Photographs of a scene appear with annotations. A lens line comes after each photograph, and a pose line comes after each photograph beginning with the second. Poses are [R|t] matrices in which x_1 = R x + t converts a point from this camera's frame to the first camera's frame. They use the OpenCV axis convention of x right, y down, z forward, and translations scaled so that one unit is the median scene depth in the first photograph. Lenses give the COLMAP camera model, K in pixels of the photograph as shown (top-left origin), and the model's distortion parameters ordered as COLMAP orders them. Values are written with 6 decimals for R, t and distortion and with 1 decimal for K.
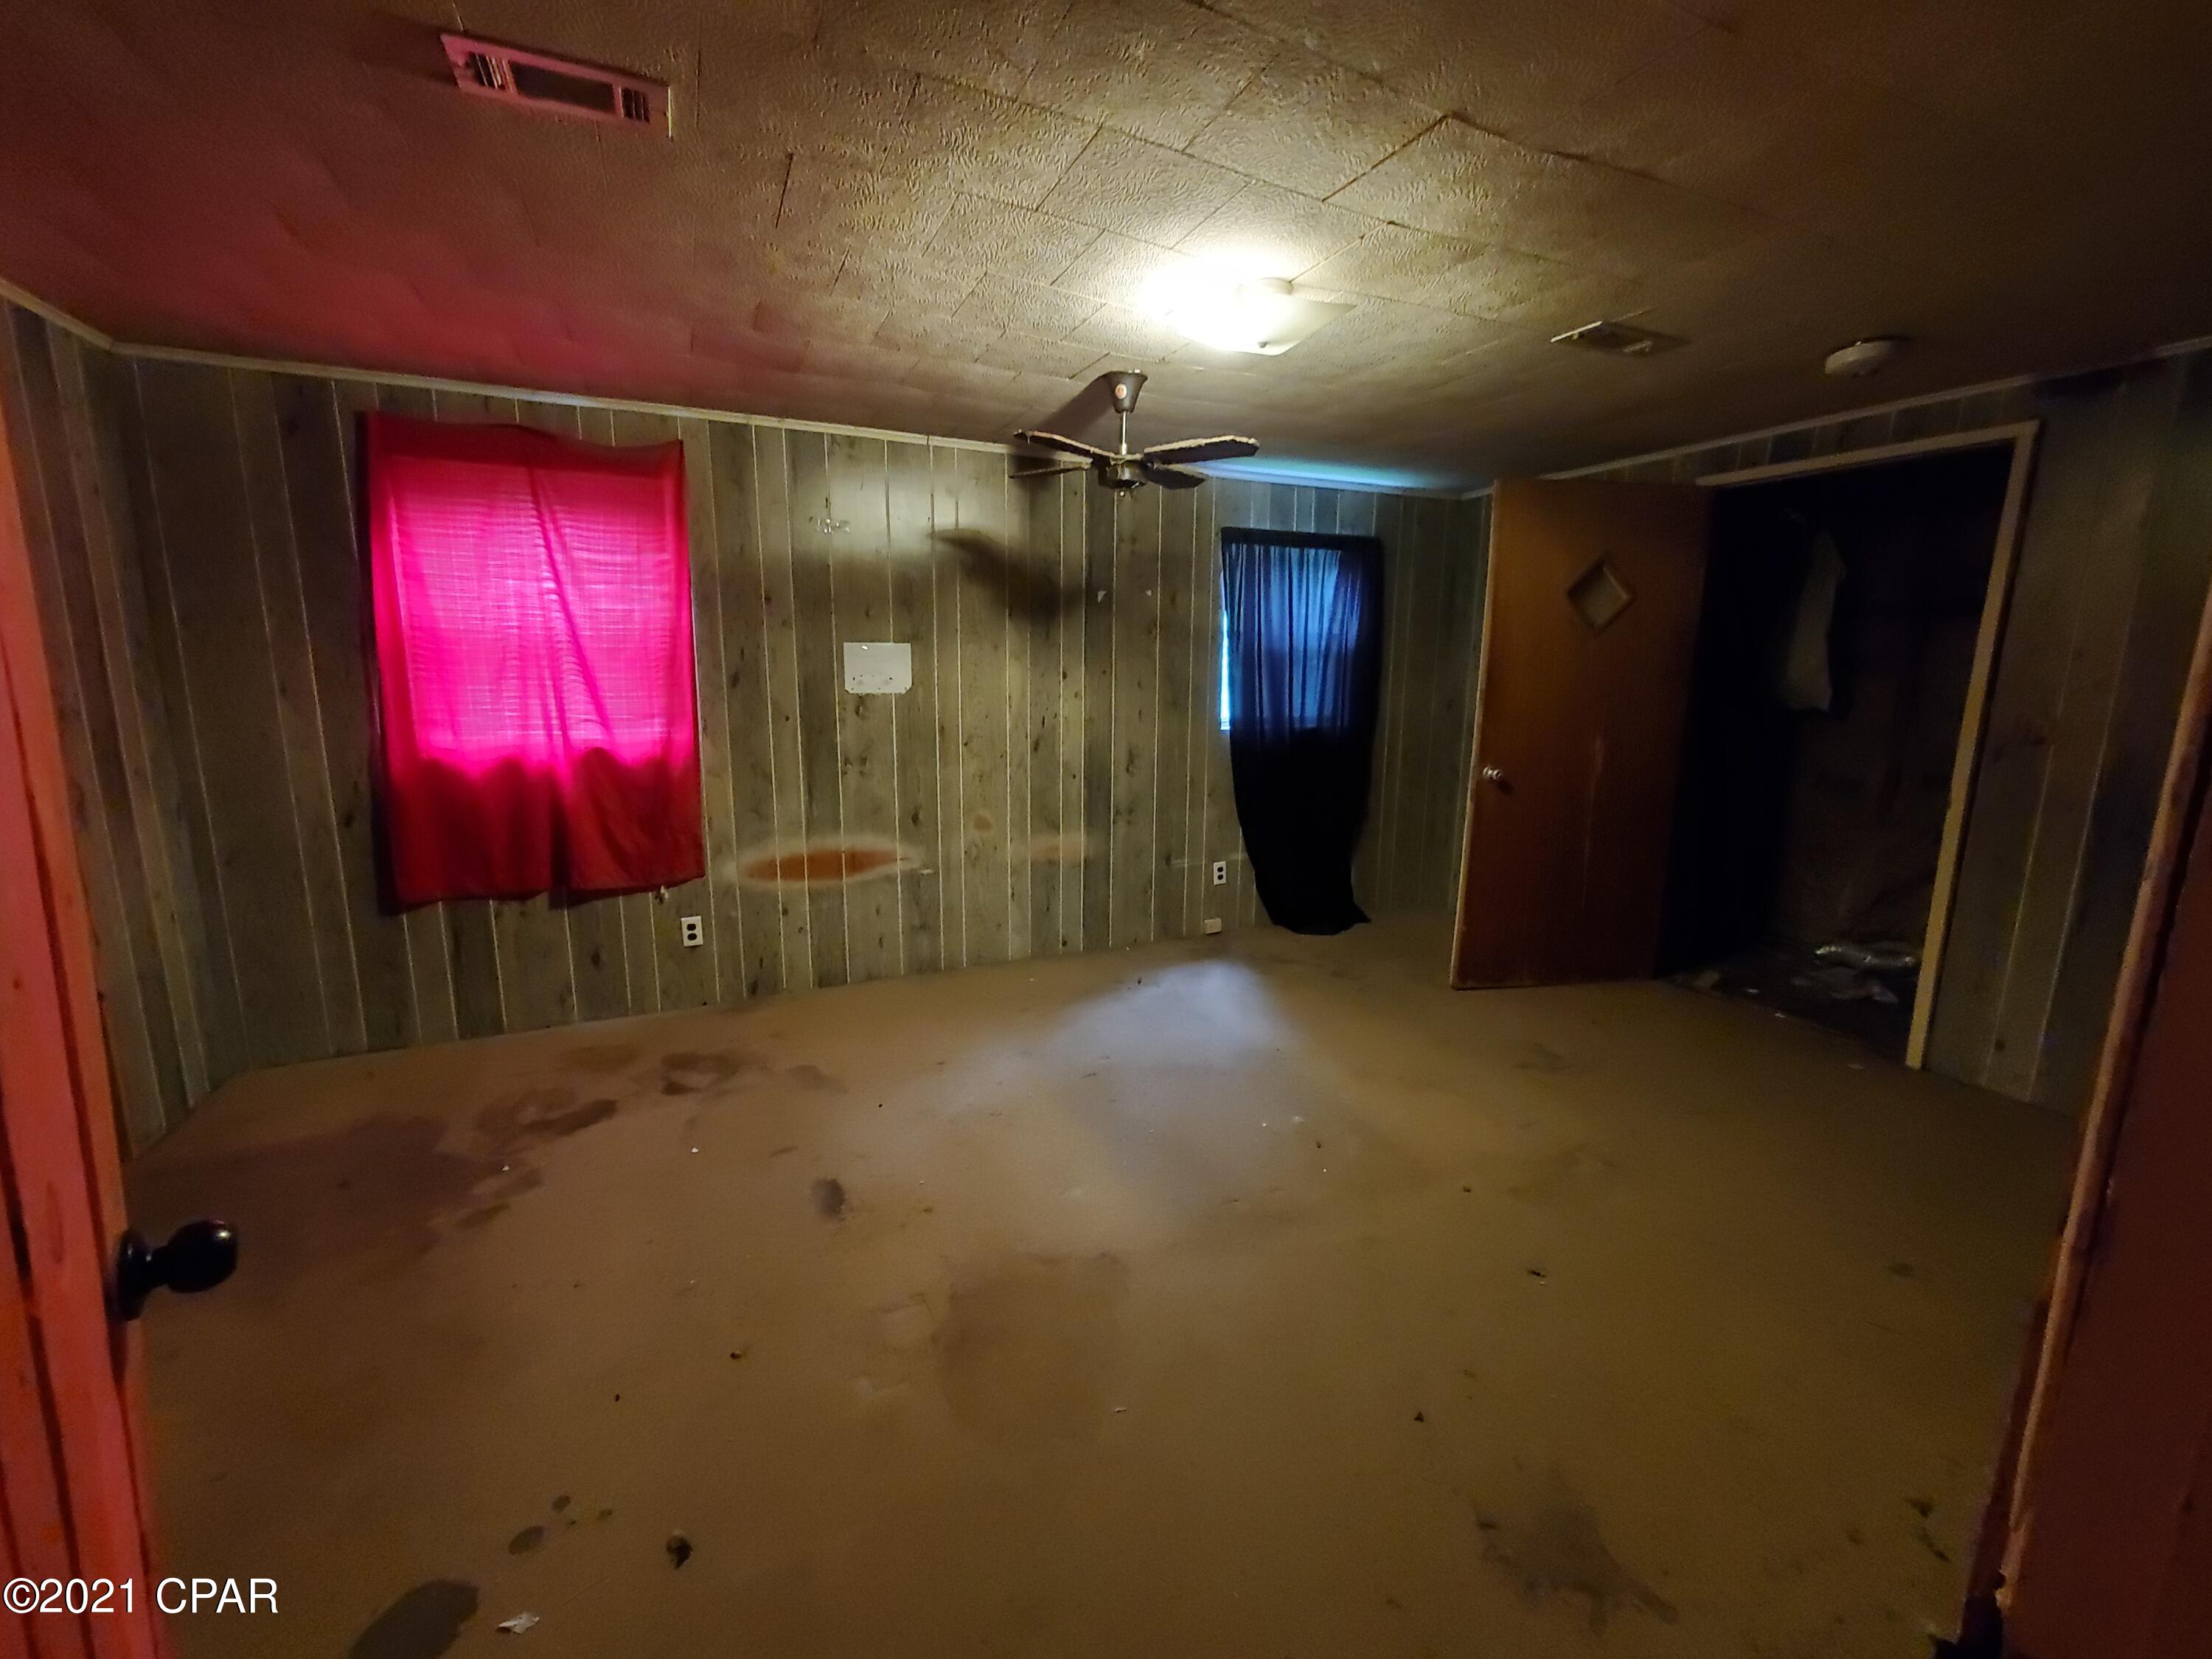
lens RADIAL K [[883.5, 0, 1084.8], [0, 883.5, 825.7], [0, 0, 1]] dist [-0.000923, 0.000359]
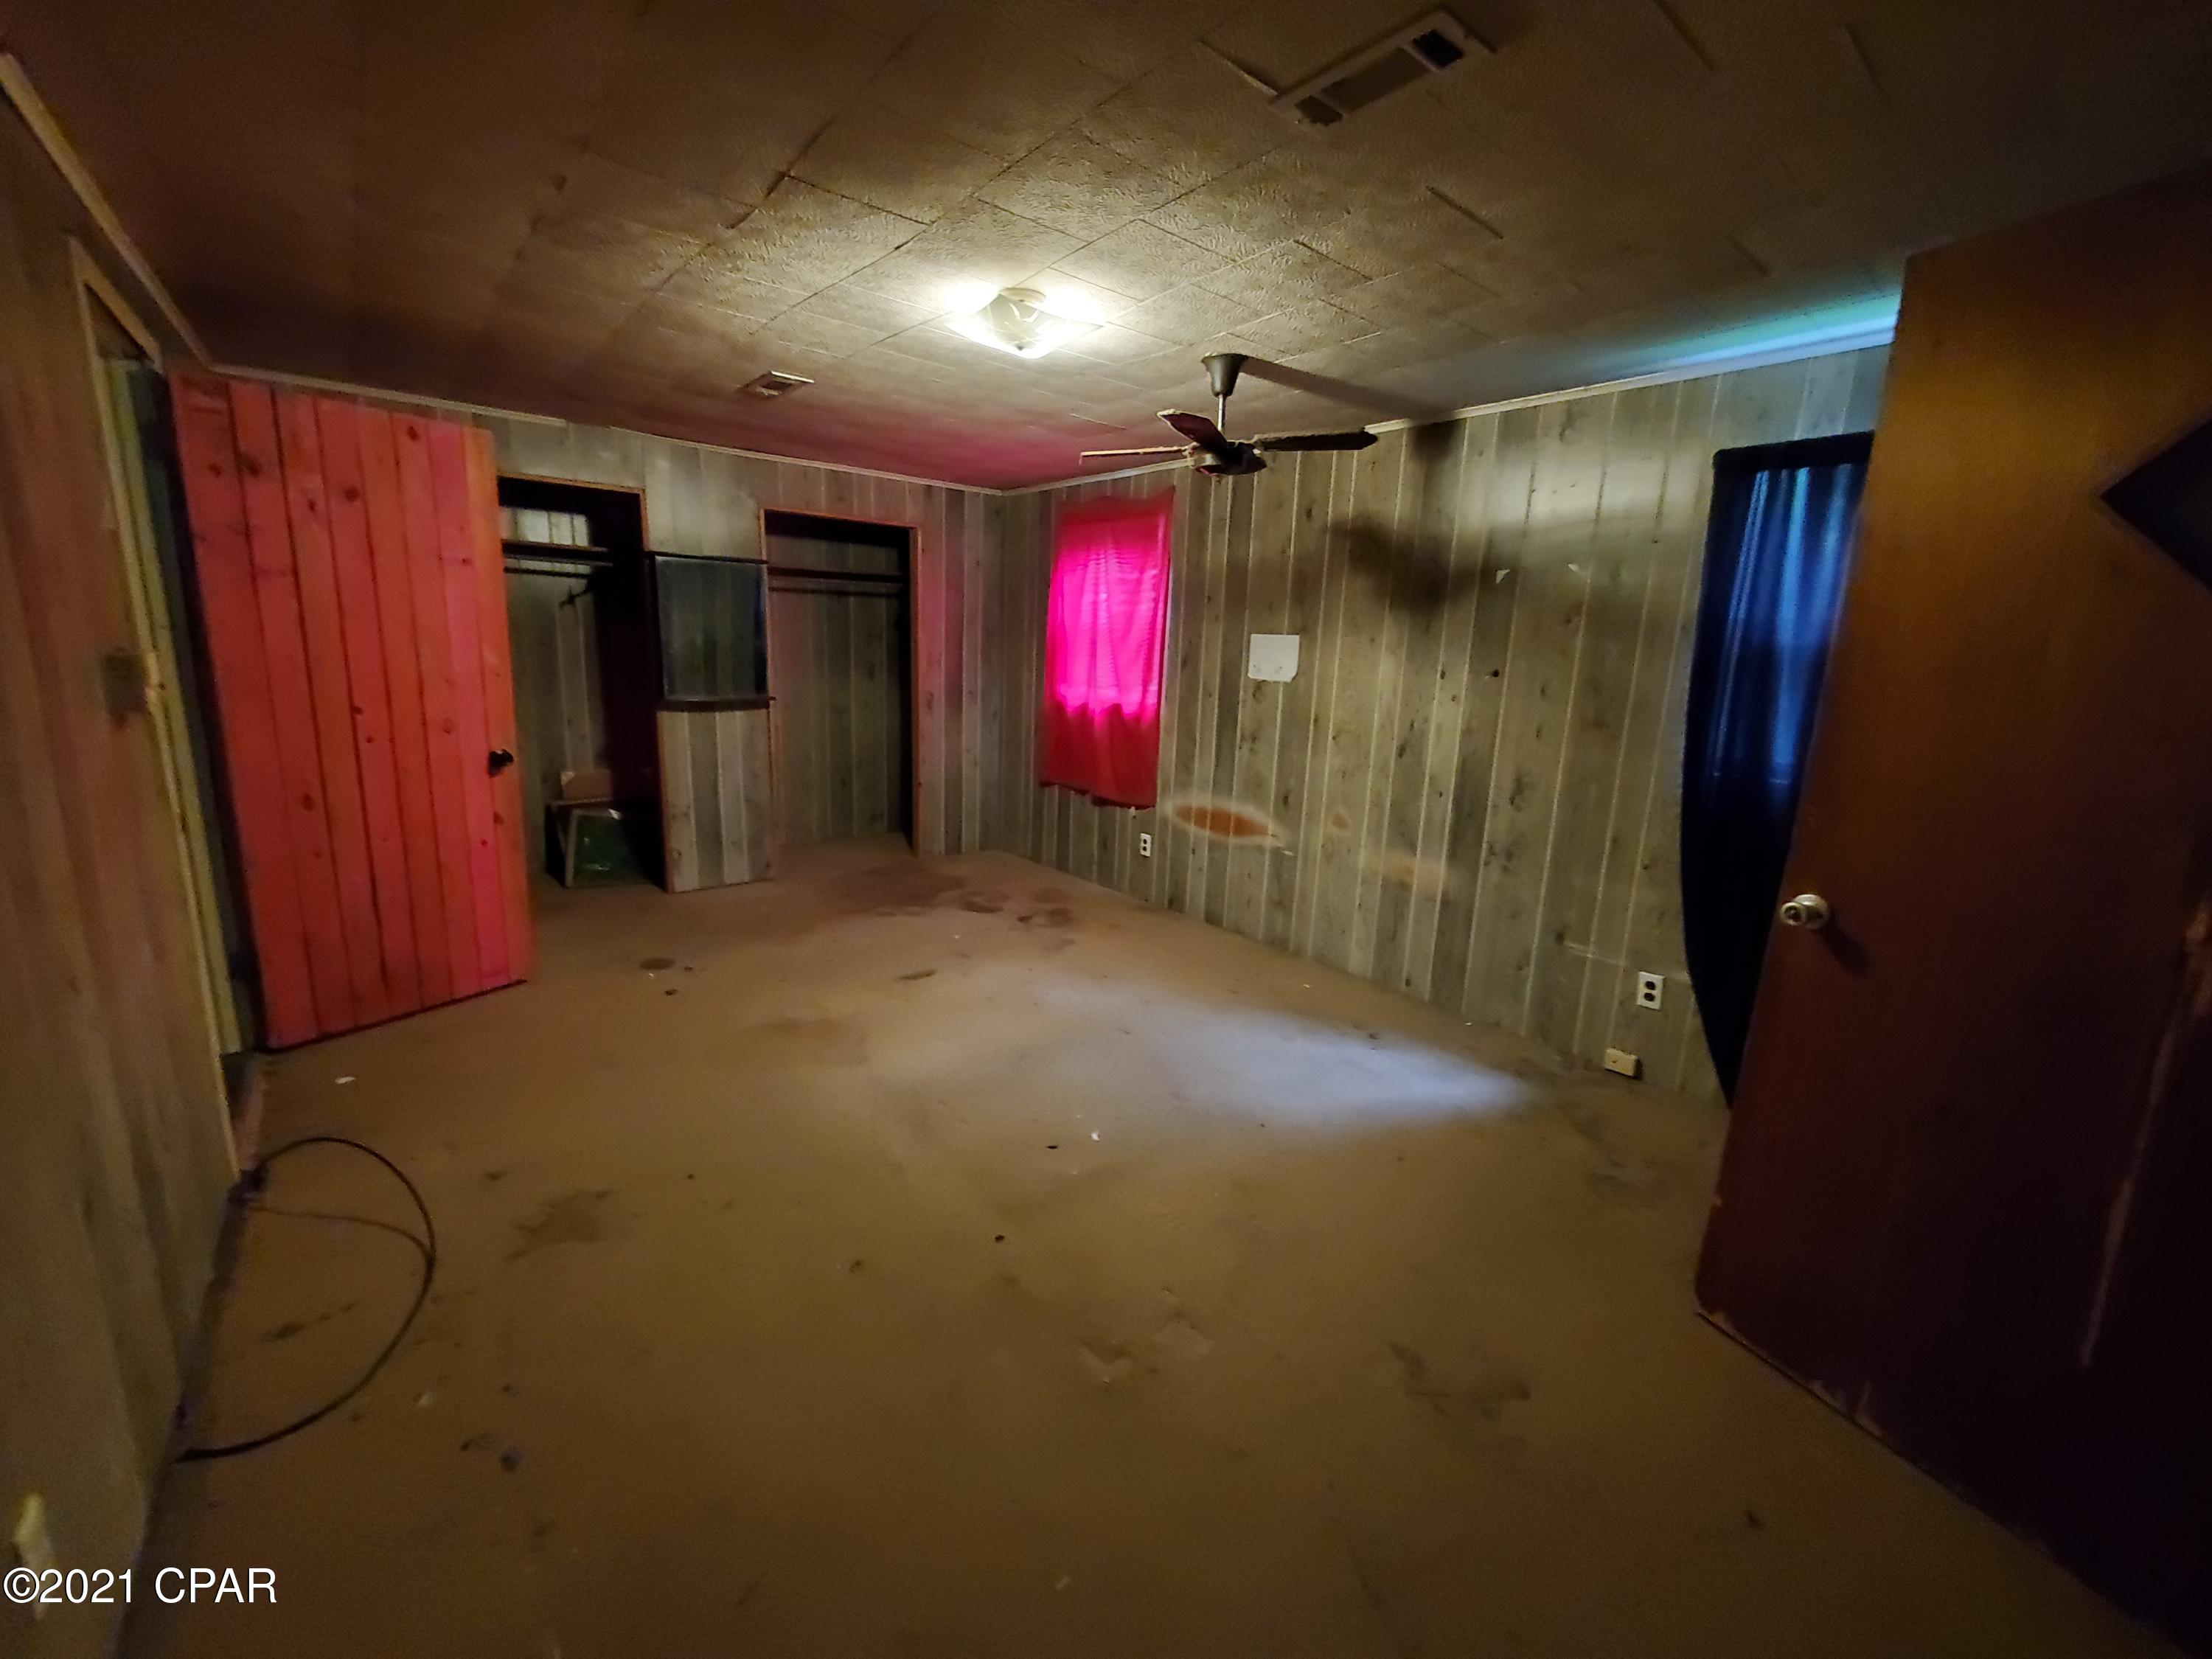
lens RADIAL K [[883.5, 0, 1091.2], [0, 883.5, 824.9], [0, 0, 1]] dist [-0.000923, 0.000359]
pose [[0.257969, 0.201625, -0.944881, 0.778240], [-0.209988, 0.966304, 0.148866, -0.091218], [0.943057, 0.160011, 0.291615, 0.489345]]
